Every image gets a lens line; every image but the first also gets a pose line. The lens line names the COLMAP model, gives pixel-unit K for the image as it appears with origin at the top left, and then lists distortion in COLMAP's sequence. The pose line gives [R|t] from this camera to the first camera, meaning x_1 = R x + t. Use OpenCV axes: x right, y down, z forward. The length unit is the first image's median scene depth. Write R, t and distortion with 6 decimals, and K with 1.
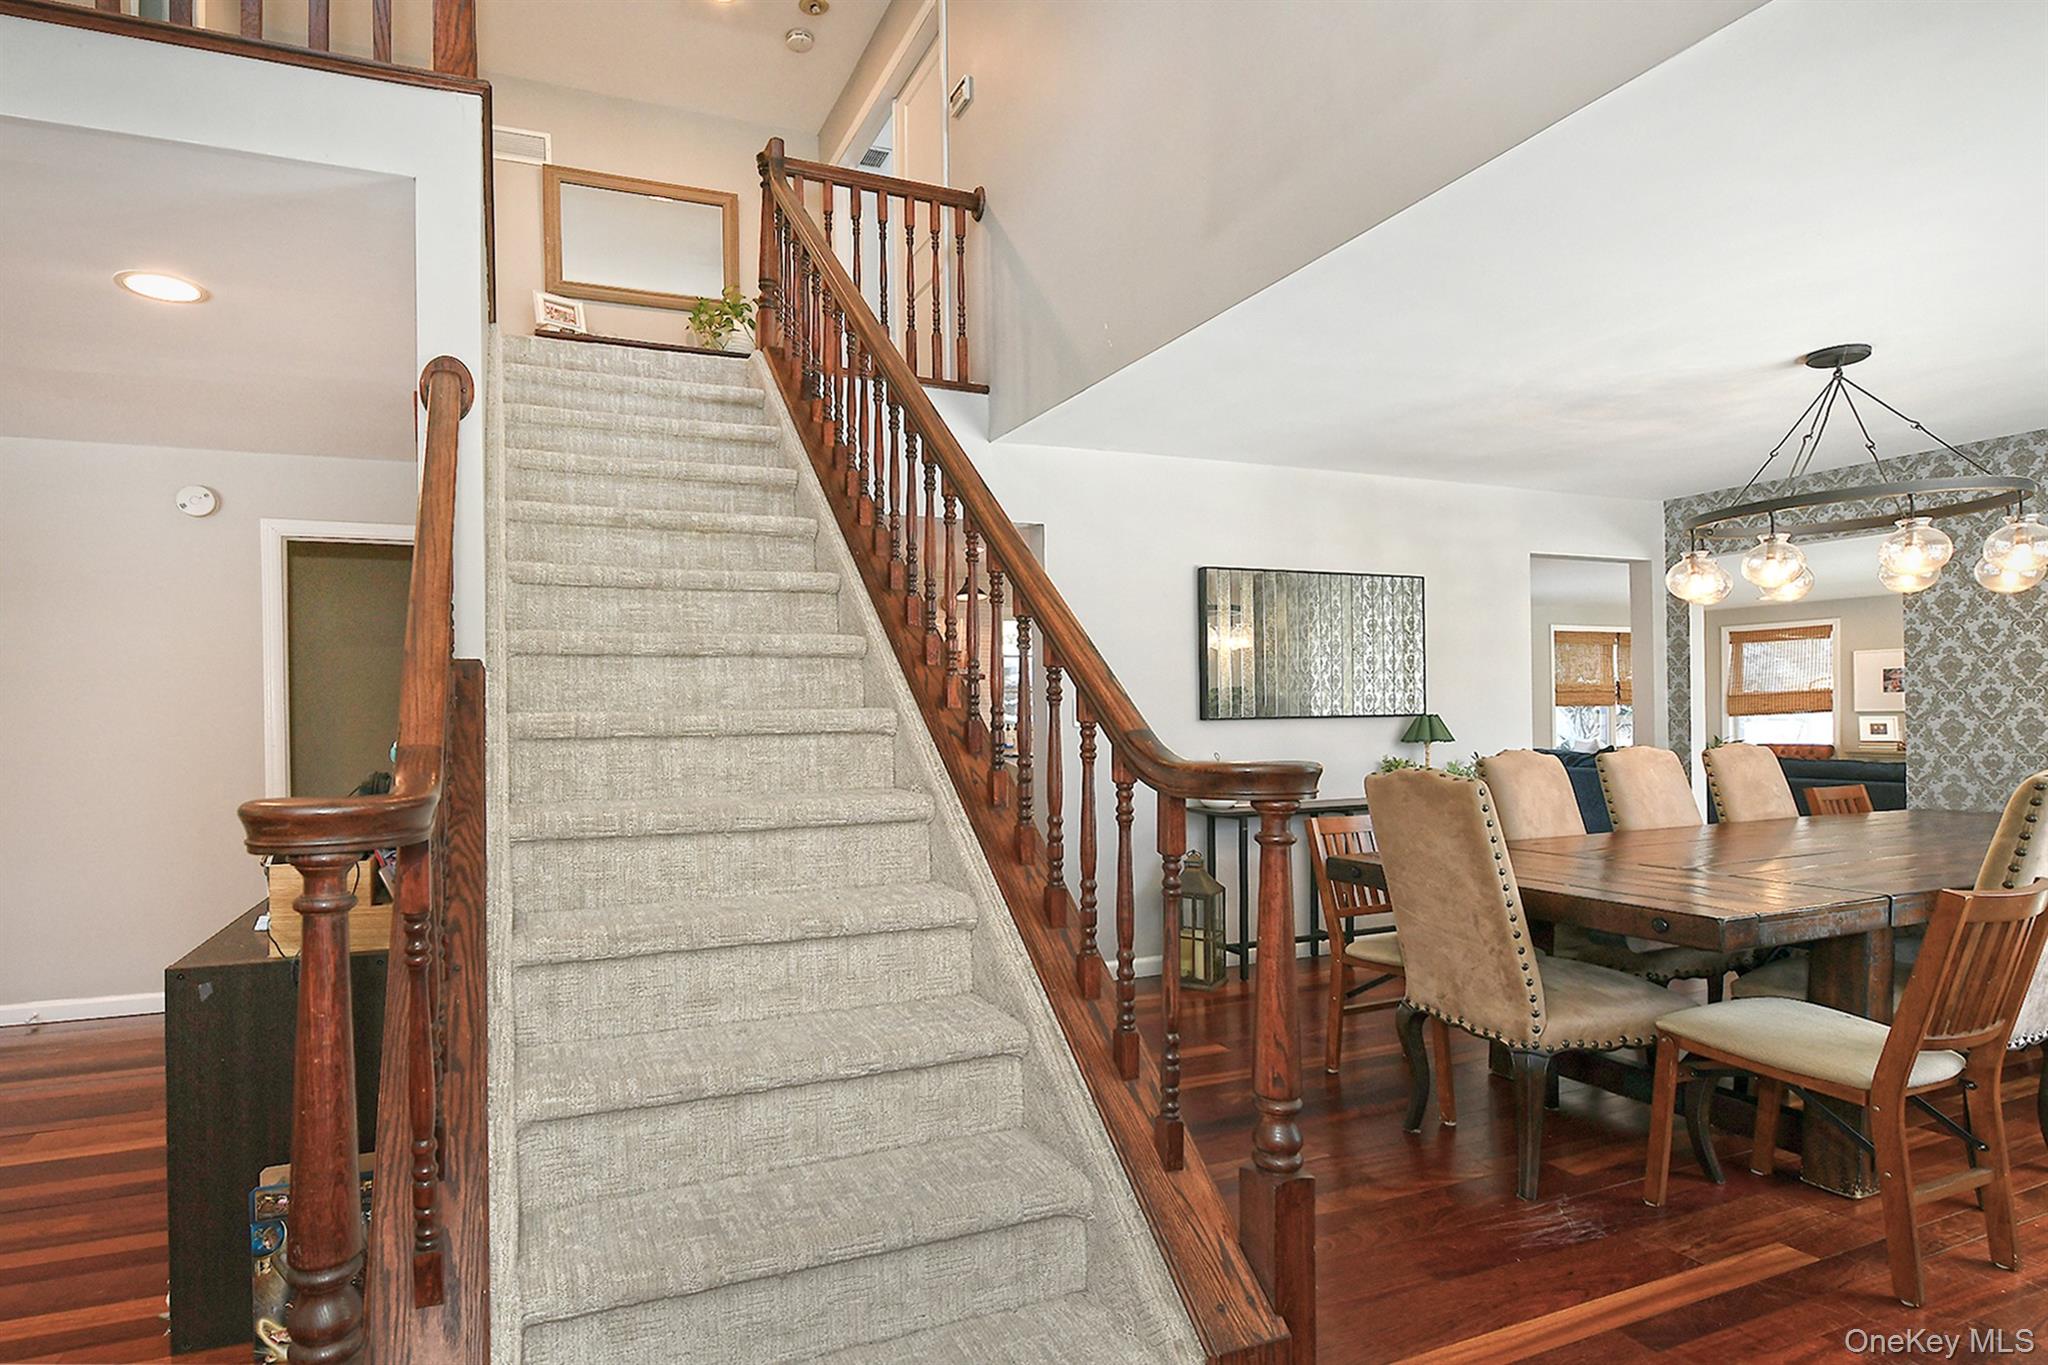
lens RADIAL K [[826.9, 0, 1024.0], [0, 826.9, 682.5], [0, 0, 1]] dist [-0.000446, -0.002285]
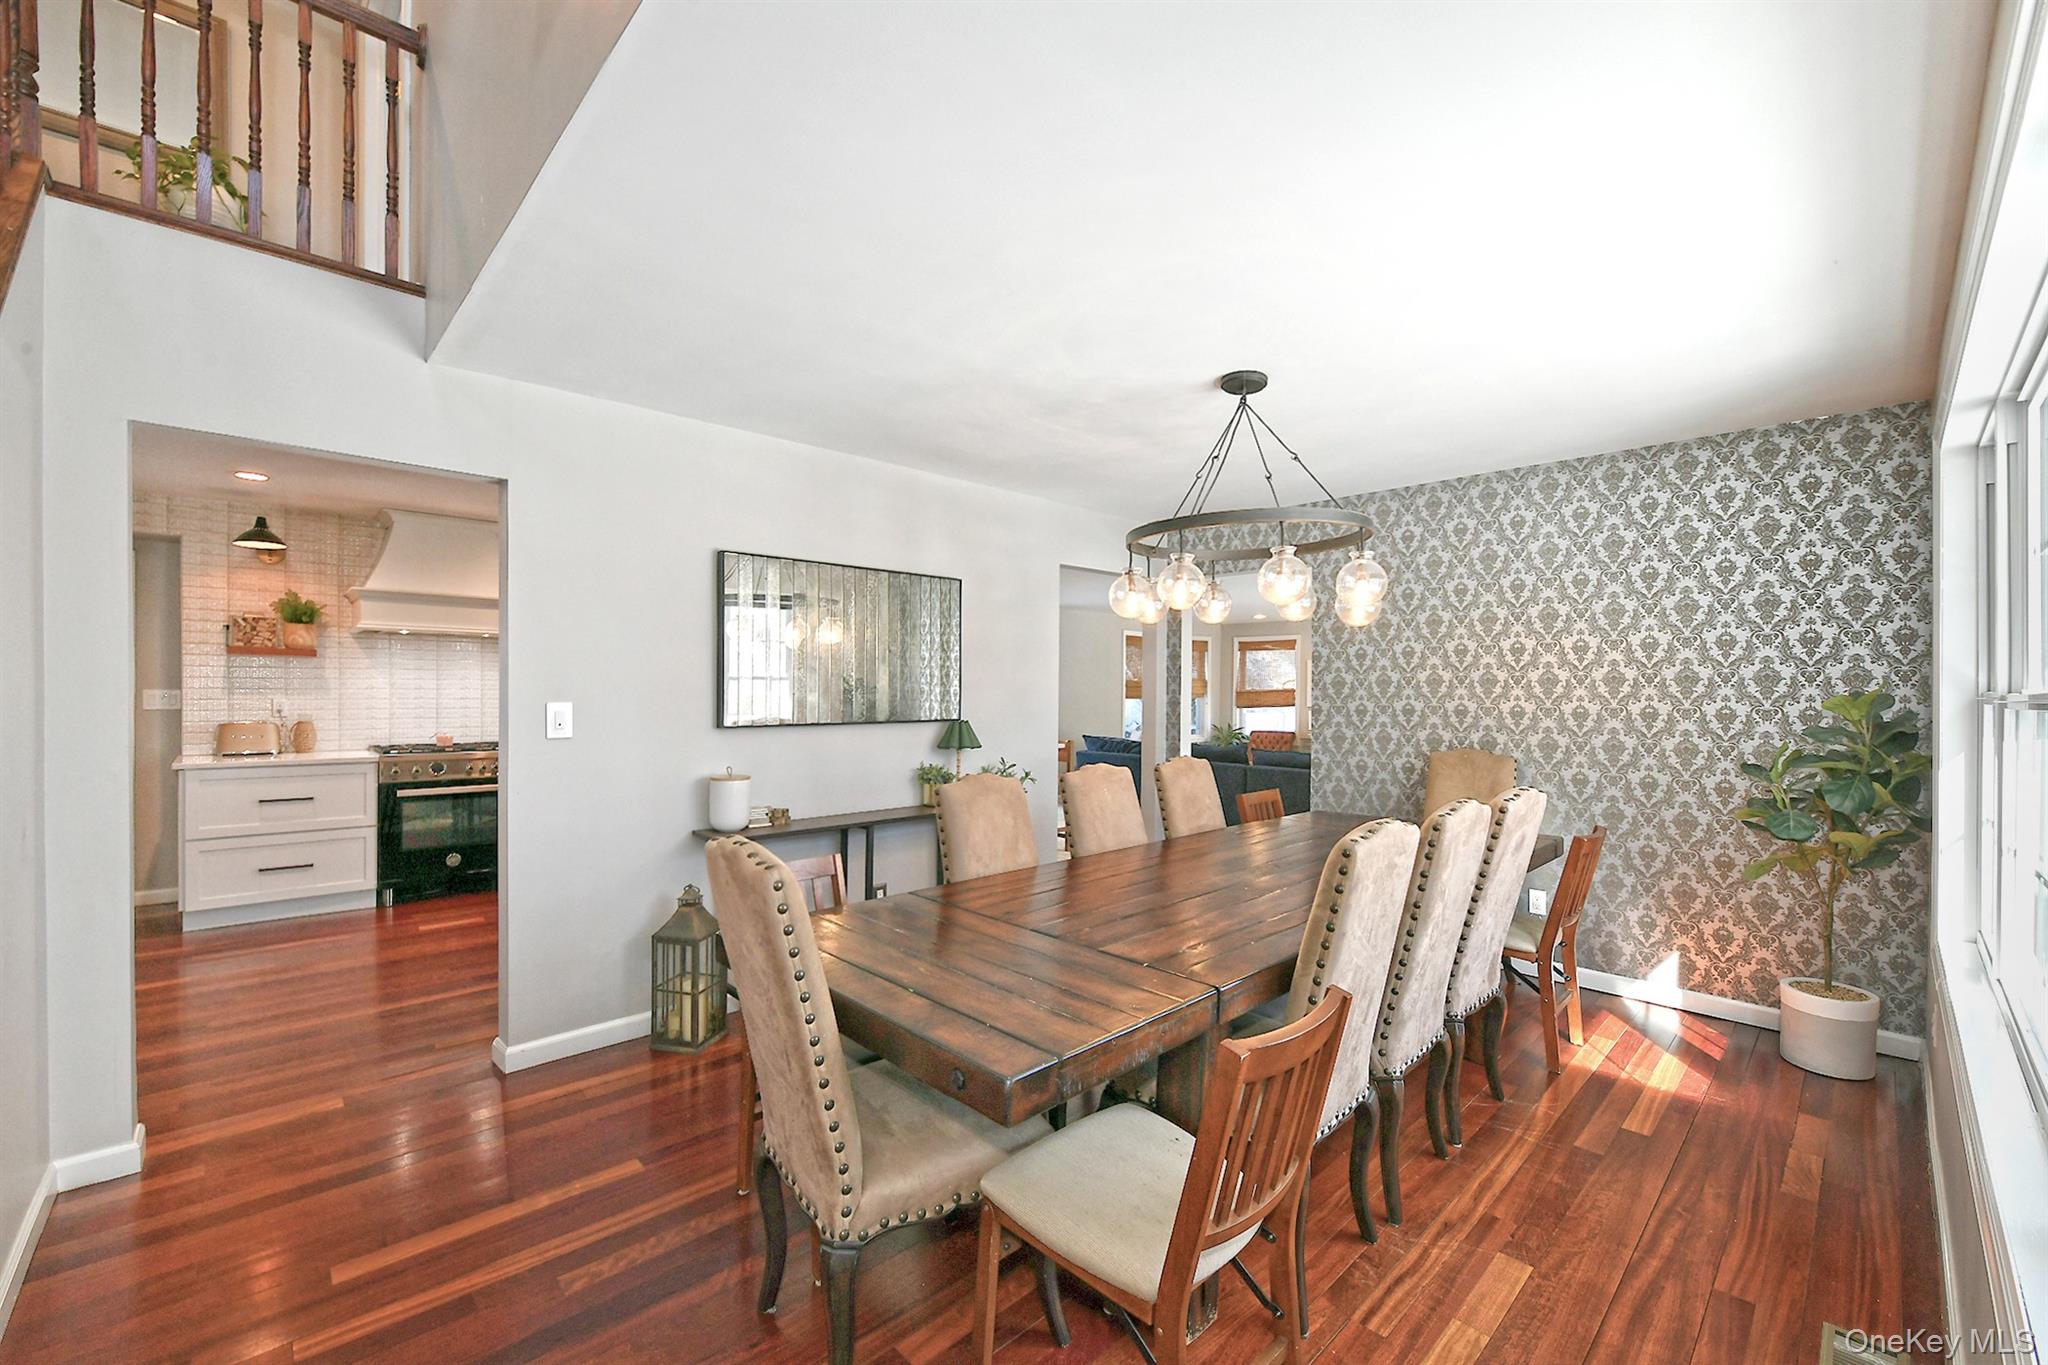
lens RADIAL K [[842.4, 0, 1024.0], [0, 842.4, 682.5], [0, 0, 1]] dist [-0.012713, 0.000054]
pose [[0.894564, 0.013600, 0.446734, 0.230161], [-0.017119, 0.999846, 0.003842, -0.023471], [-0.446613, -0.011084, 0.894659, 0.154755]]
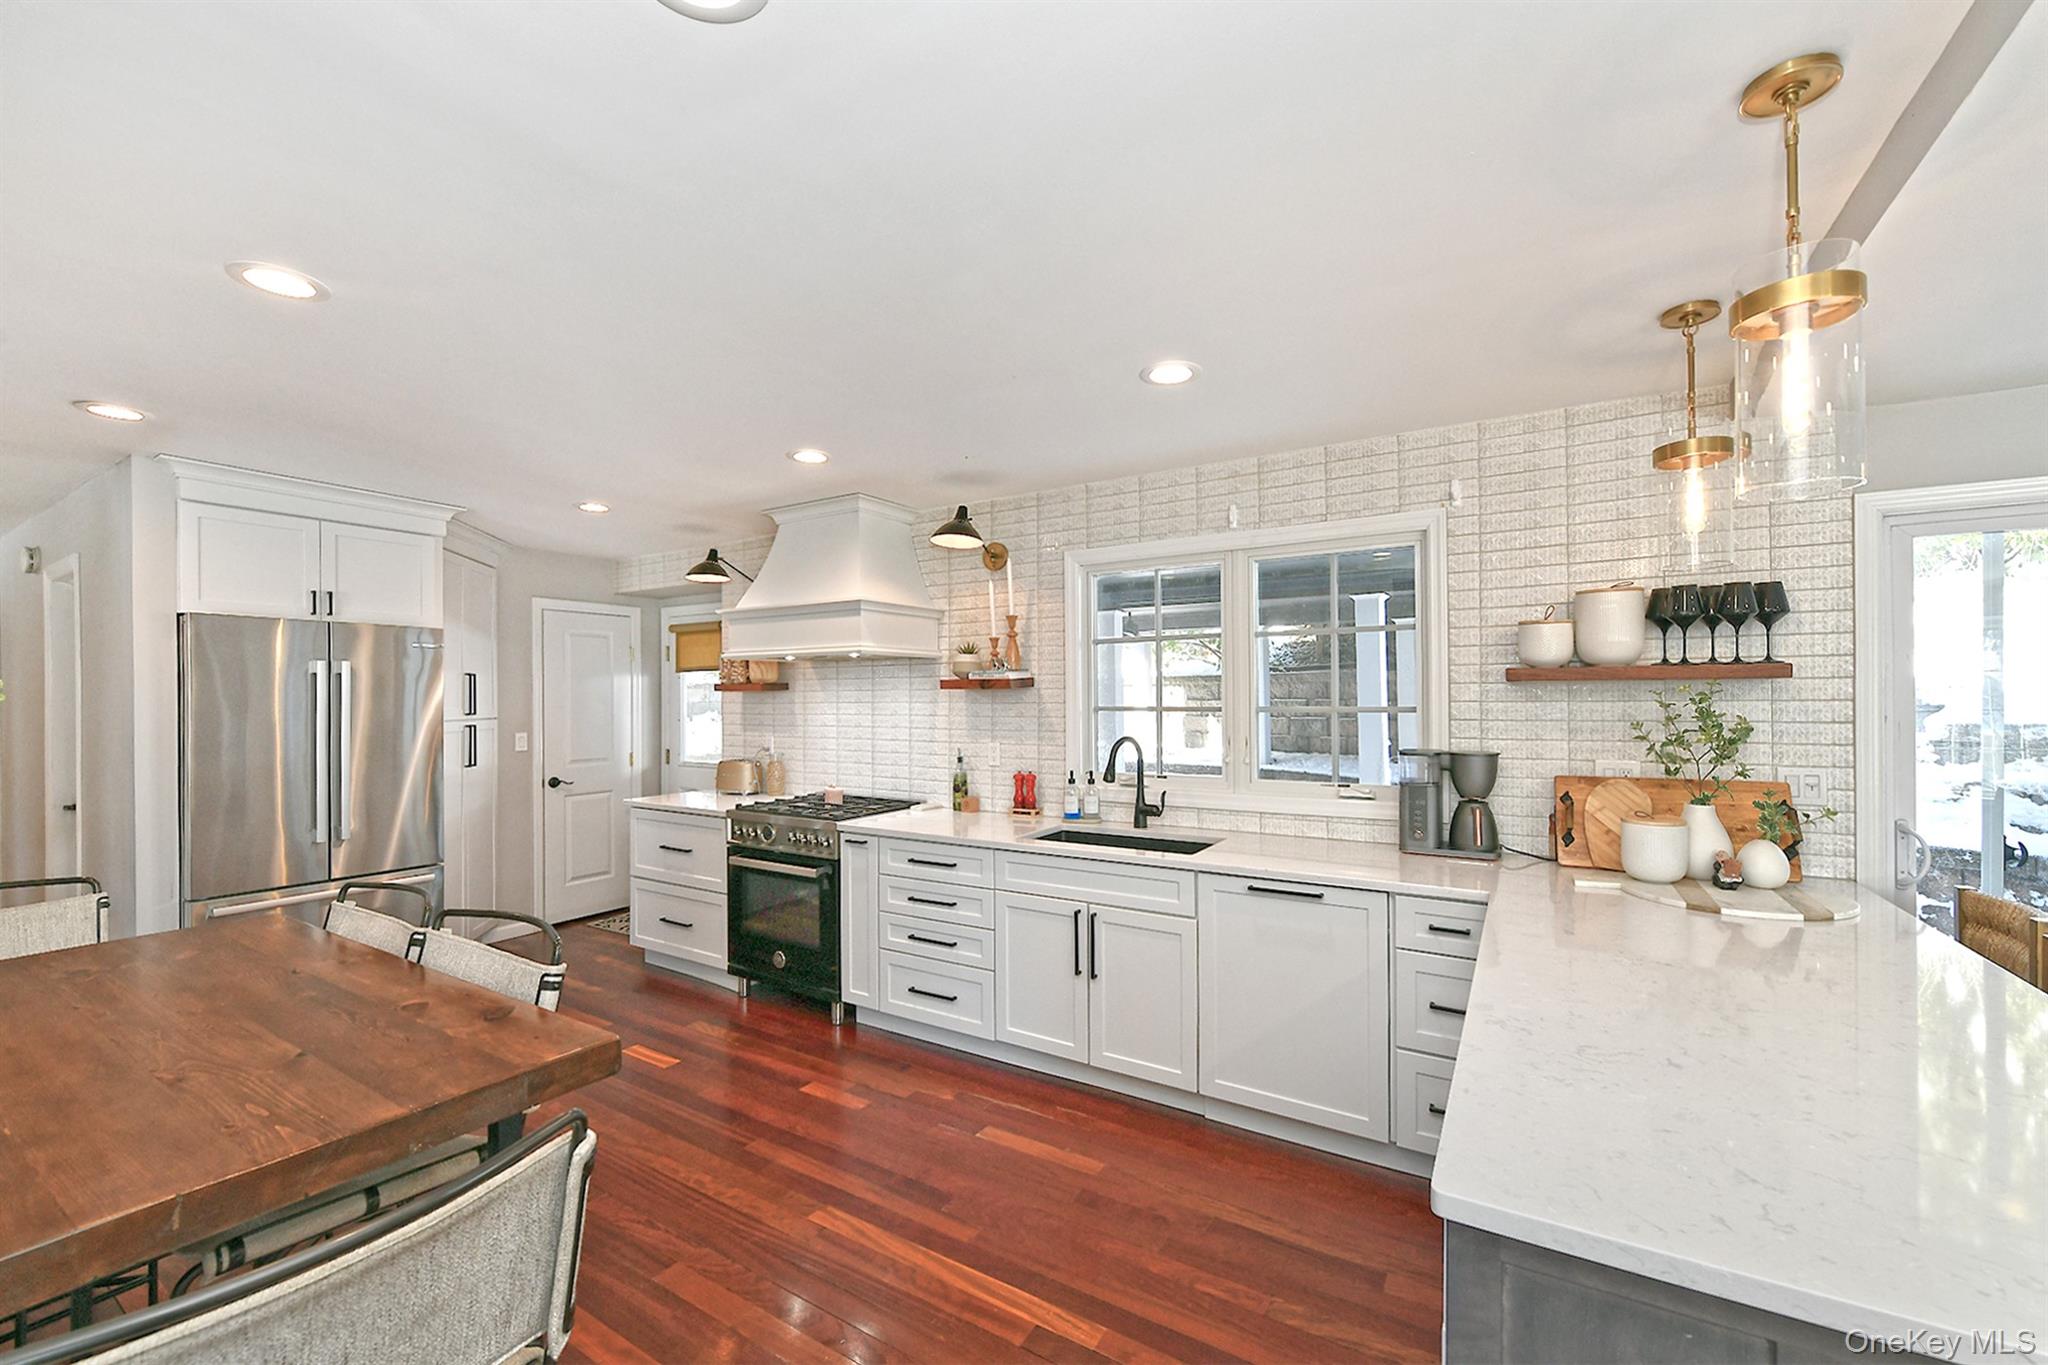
lens RADIAL K [[829.9, 0, 1024.0], [0, 829.9, 682.5], [0, 0, 1]] dist [-0.008864, 0.000042]
pose [[0.651795, -0.012553, -0.758291, 0.873959], [0.004717, 0.999911, -0.012498, -0.033144], [0.758380, 0.004569, 0.651796, 1.198238]]
